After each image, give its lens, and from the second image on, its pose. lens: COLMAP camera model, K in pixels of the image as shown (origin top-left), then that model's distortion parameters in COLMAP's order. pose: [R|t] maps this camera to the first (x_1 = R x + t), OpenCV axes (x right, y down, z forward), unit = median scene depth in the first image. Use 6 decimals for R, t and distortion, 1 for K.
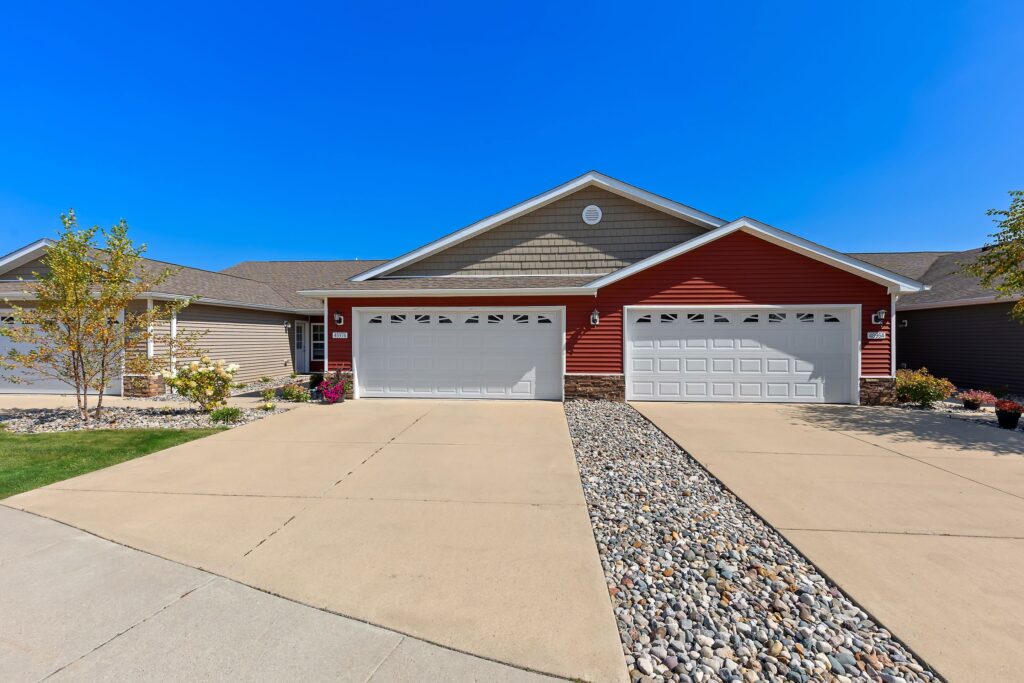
lens RADIAL K [[468.7, 0, 509.6], [0, 468.7, 338.4], [0, 0, 1]] dist [0.004926, -0.000090]
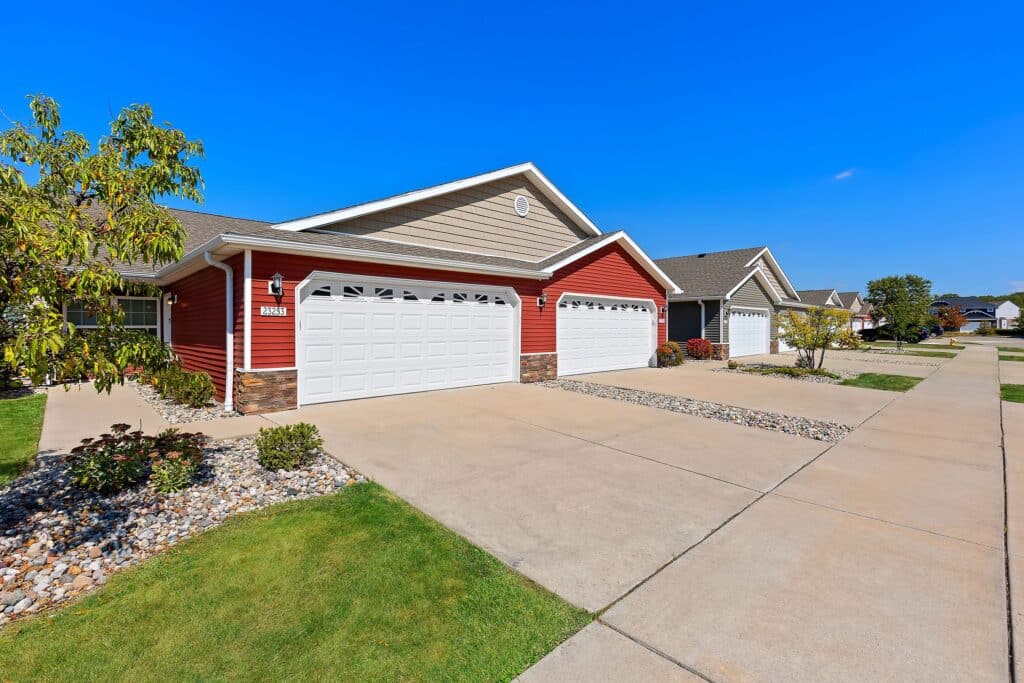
lens RADIAL K [[468.7, 0, 512.4], [0, 468.7, 339.3], [0, 0, 1]] dist [0.004926, -0.000090]
pose [[0.643843, -0.018878, 0.764924, -0.649762], [0.002547, 0.999743, 0.022529, 0.018333], [-0.765153, -0.012557, 0.643726, 0.337677]]
